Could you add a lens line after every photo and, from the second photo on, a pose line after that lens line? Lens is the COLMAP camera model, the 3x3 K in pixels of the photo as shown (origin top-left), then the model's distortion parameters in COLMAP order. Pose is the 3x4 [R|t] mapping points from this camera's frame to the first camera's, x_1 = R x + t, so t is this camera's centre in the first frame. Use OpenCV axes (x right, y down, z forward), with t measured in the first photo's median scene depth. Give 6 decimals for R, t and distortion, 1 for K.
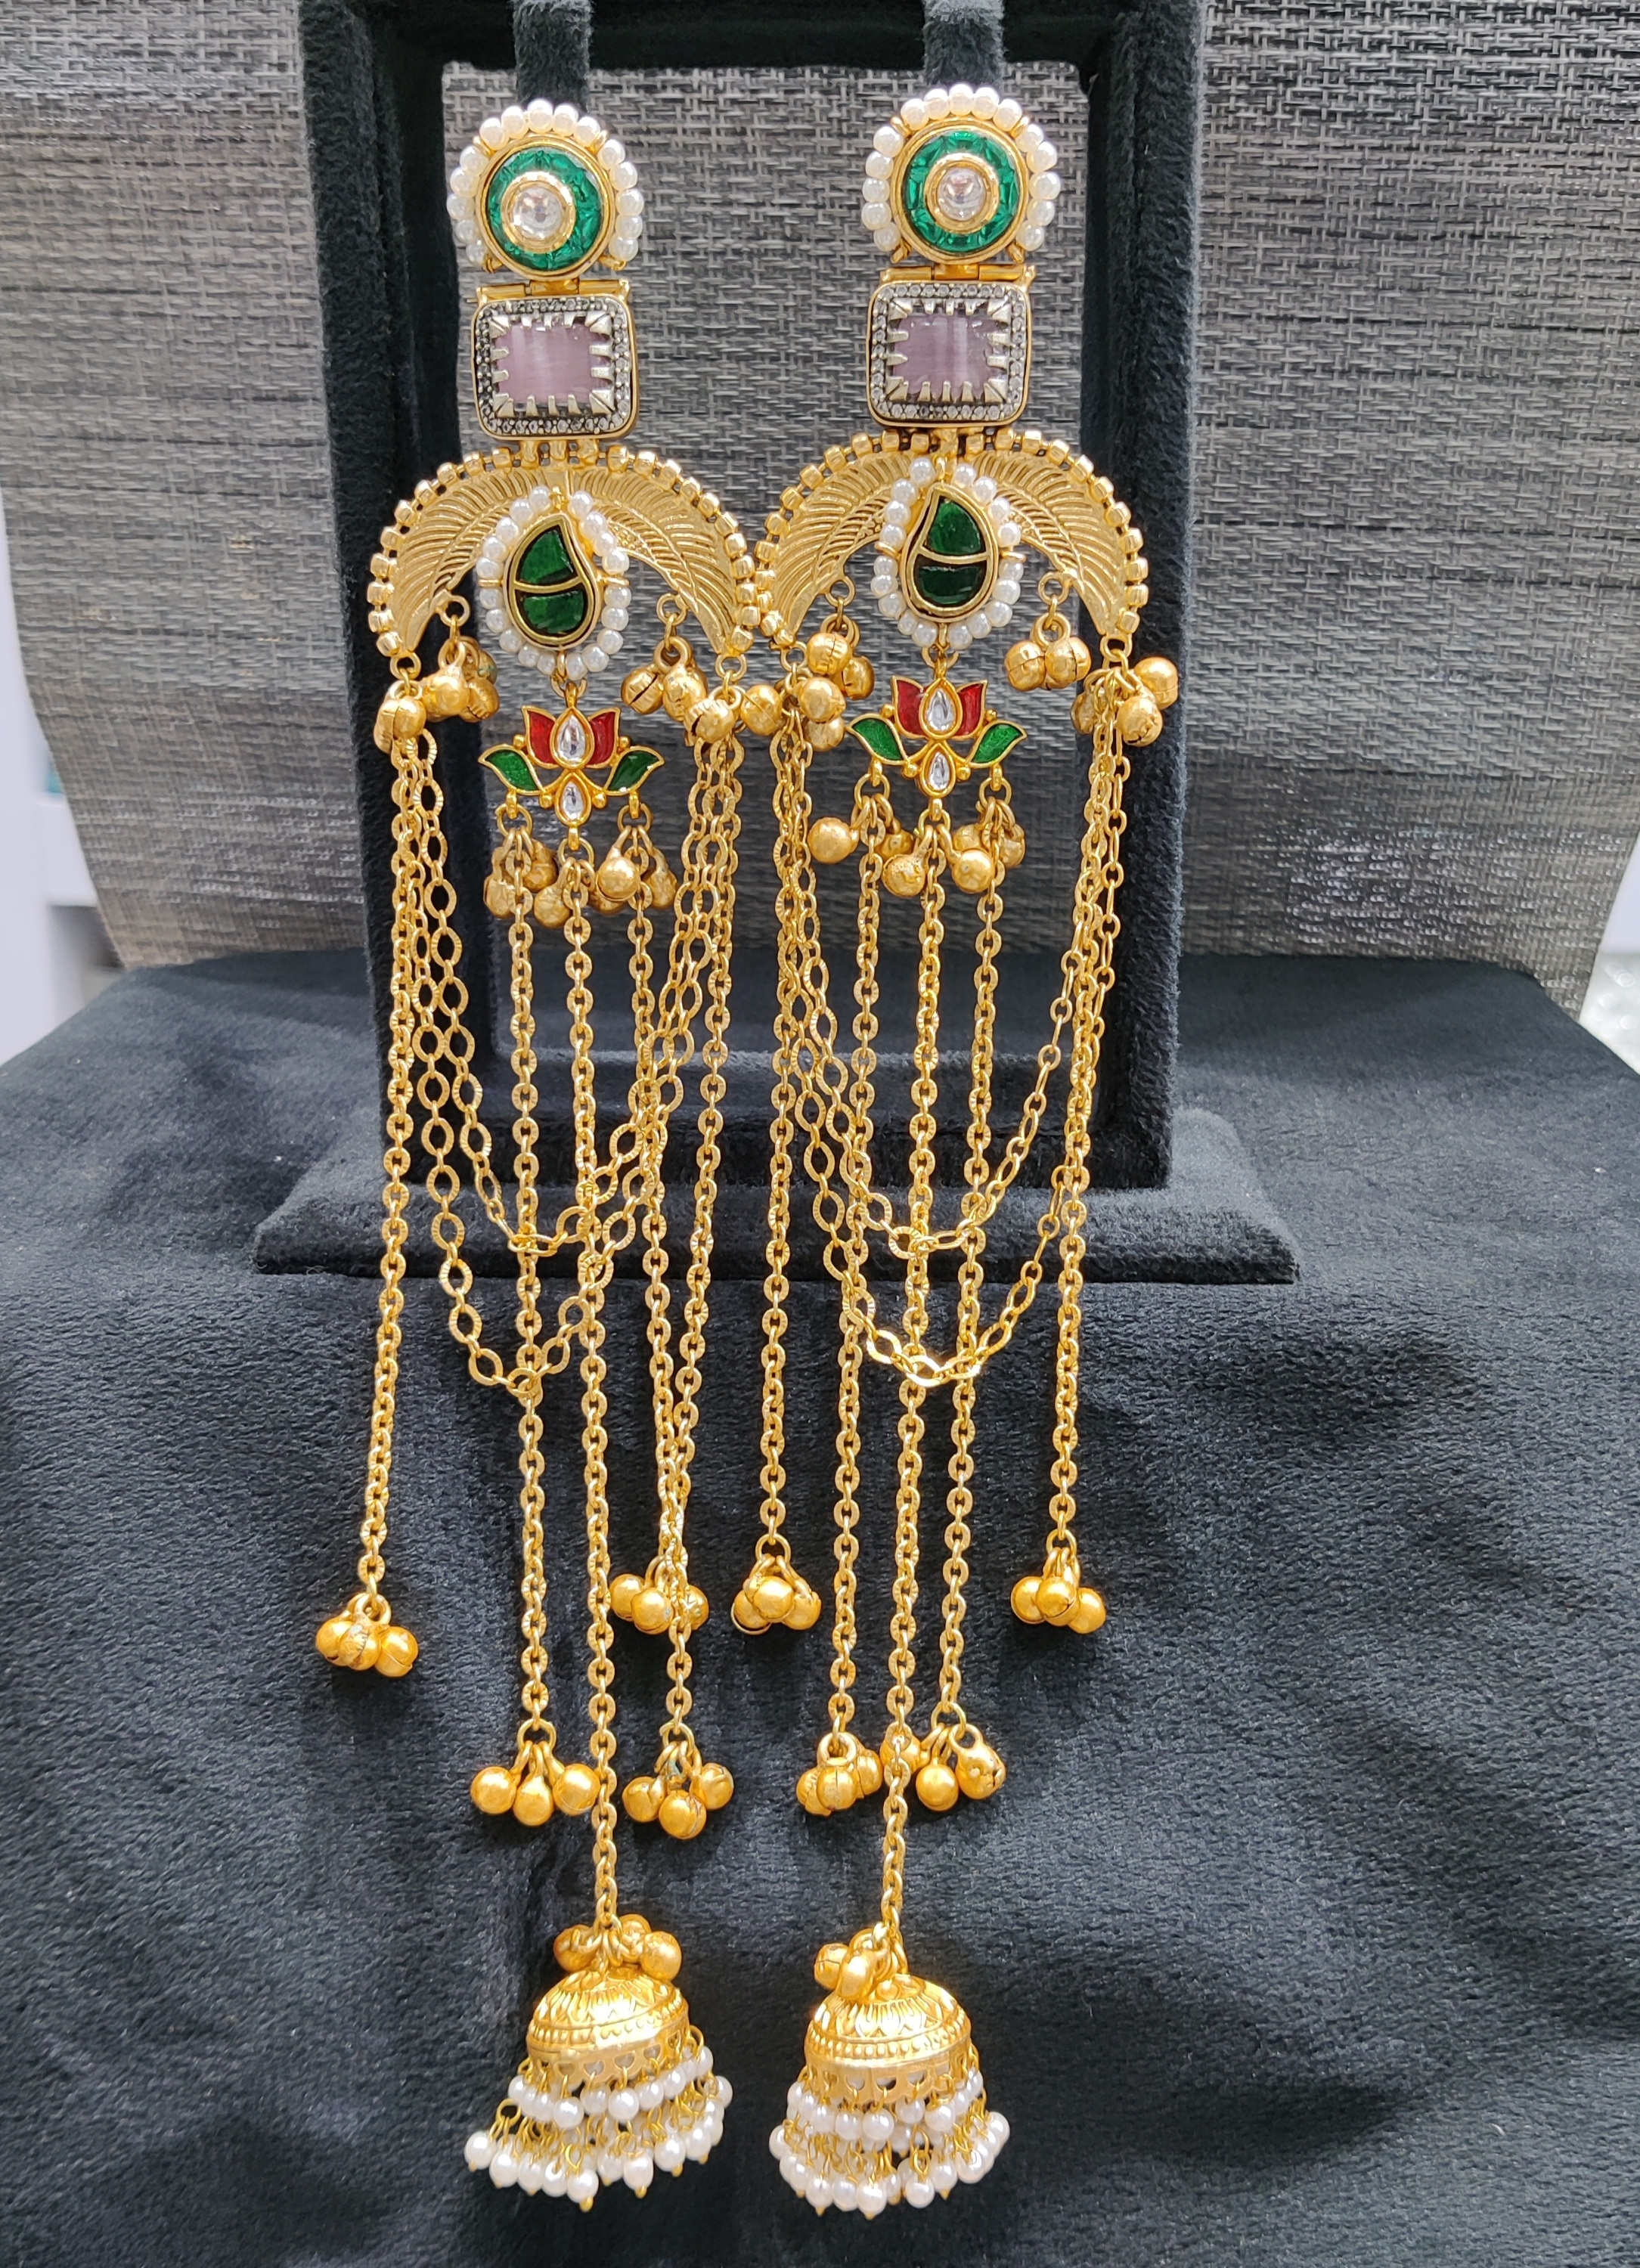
lens RADIAL K [[2878.7, 0, 755.5], [0, 2878.7, 1182.7], [0, 0, 1]] dist [-0.027776, 0.048860]
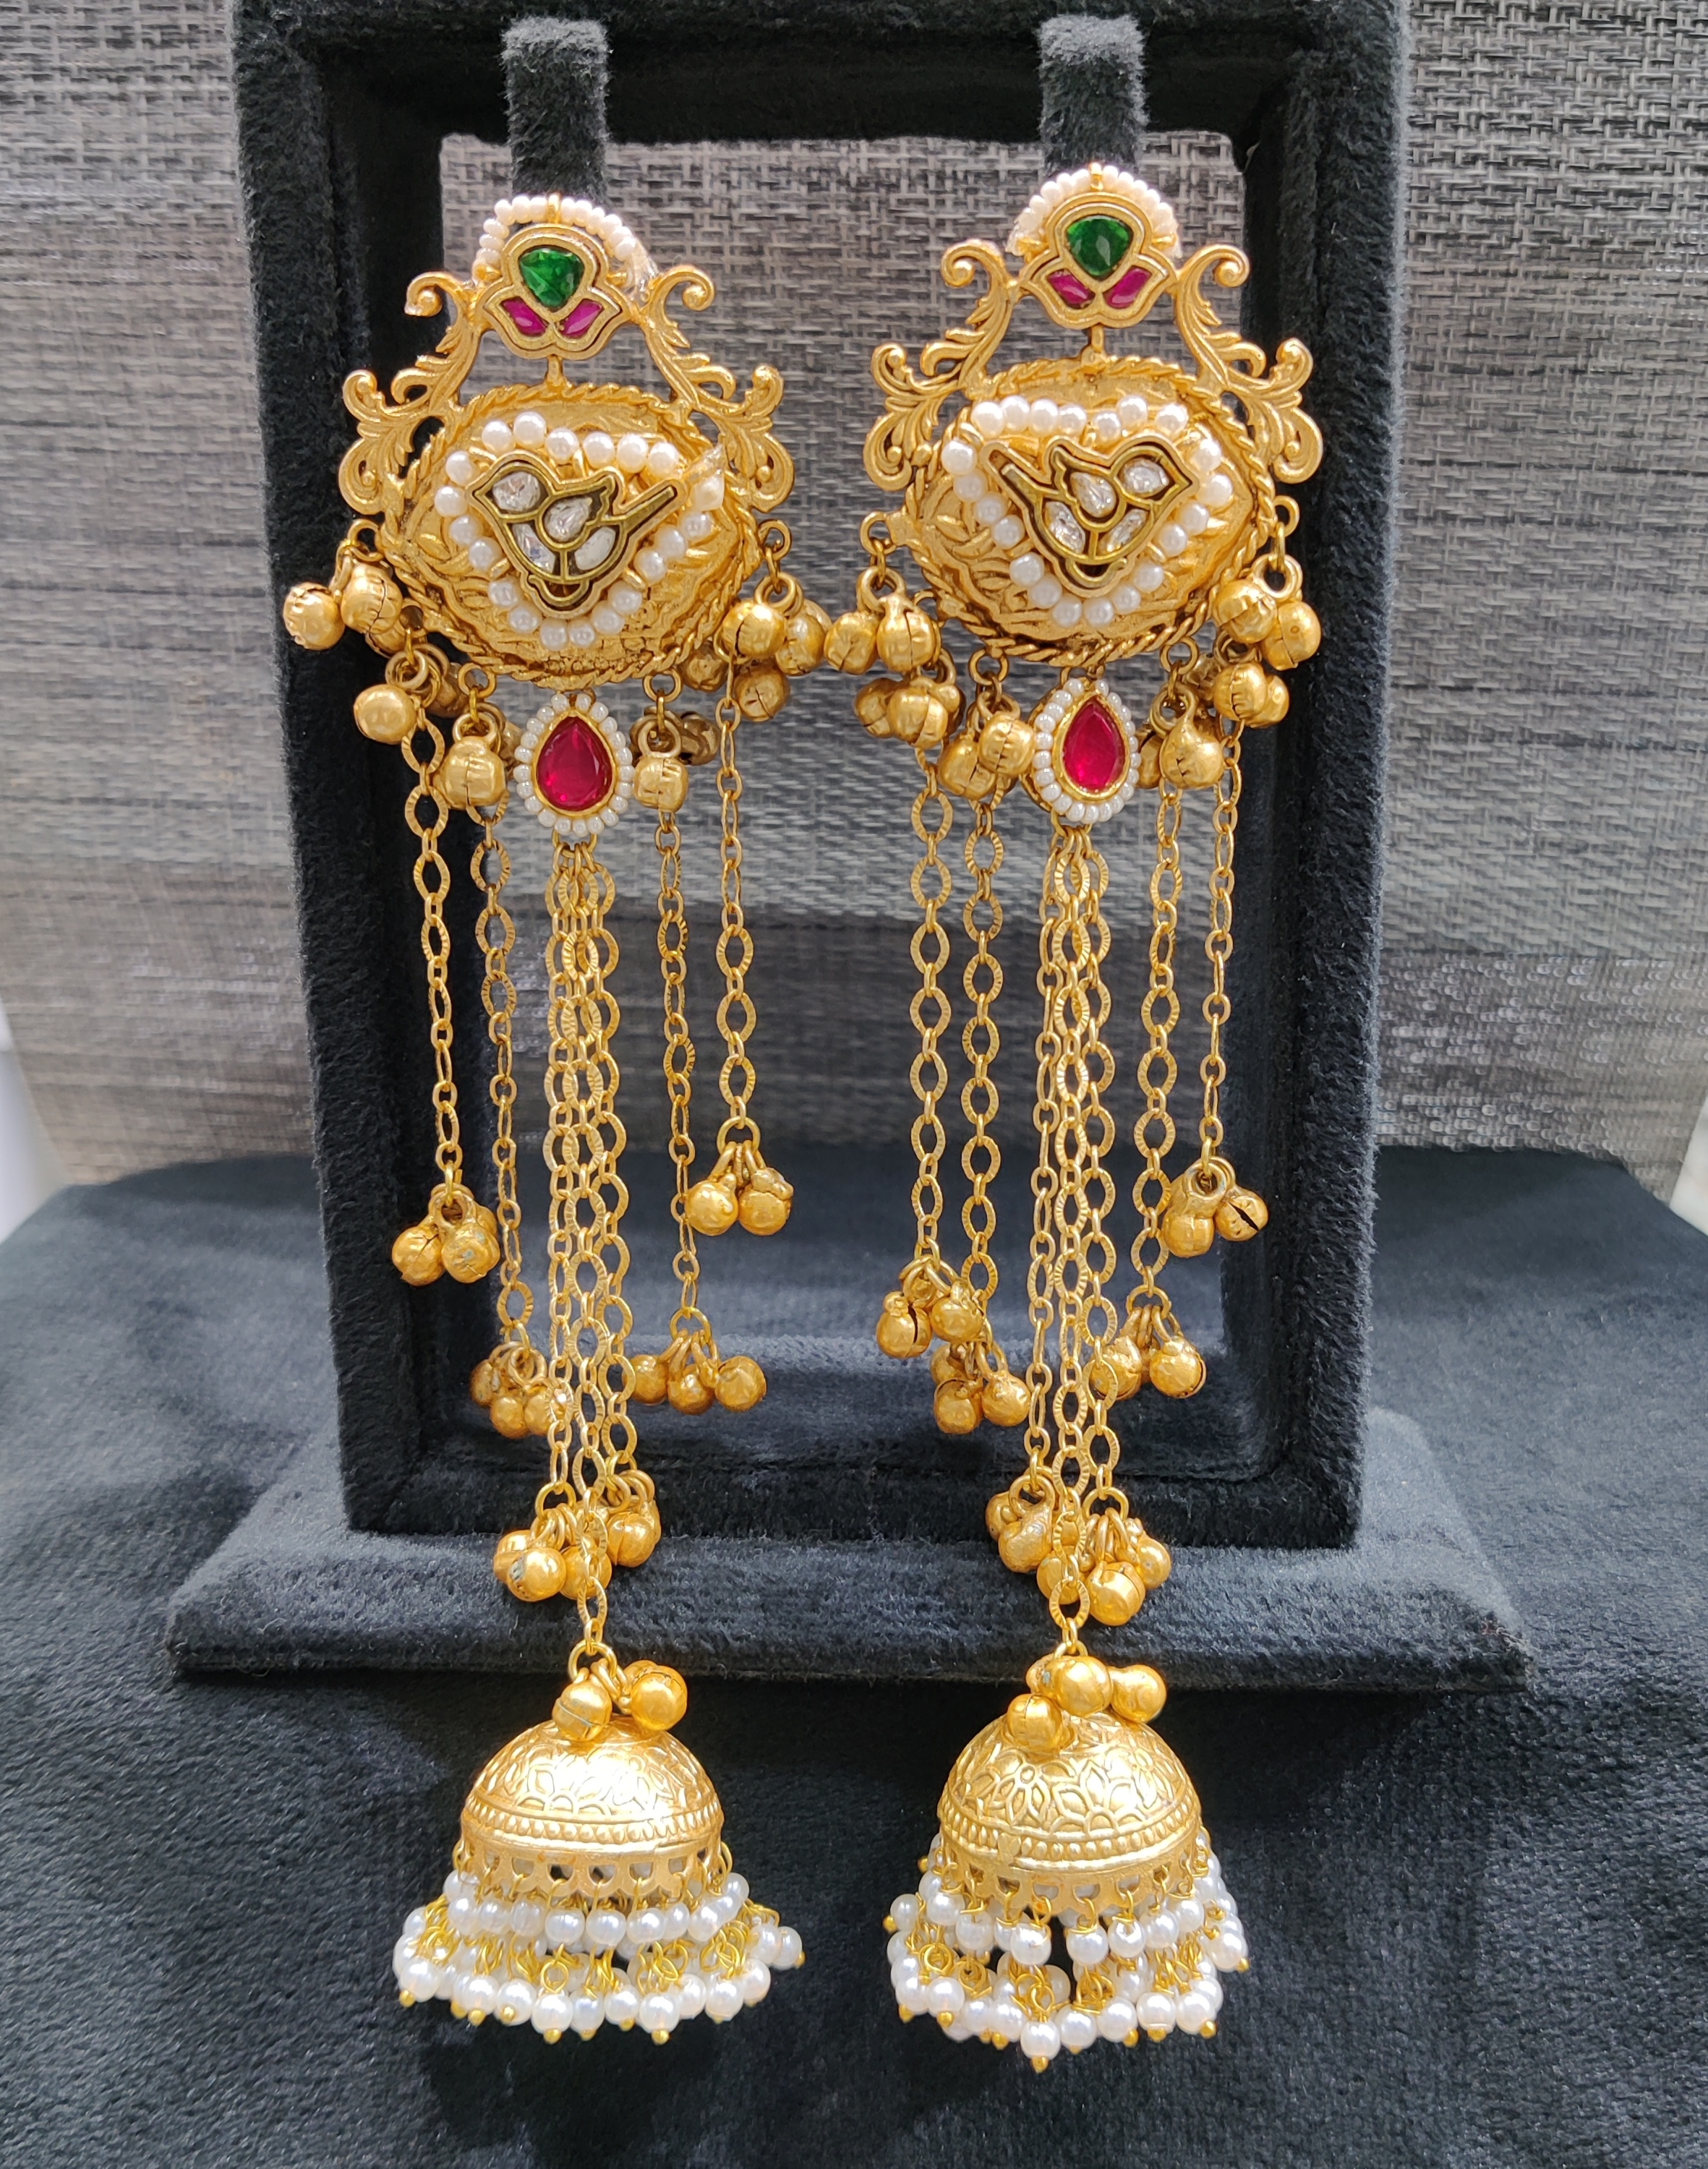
lens RADIAL K [[2557.9, 0, 854.0], [0, 2557.9, 1084.5], [0, 0, 1]] dist [-0.017751, 0.004164]
pose [[0.997716, -0.013171, 0.066247, -0.031875], [0.016076, 0.998924, -0.043508, -0.074382], [-0.065603, 0.044474, 0.996854, 0.224888]]
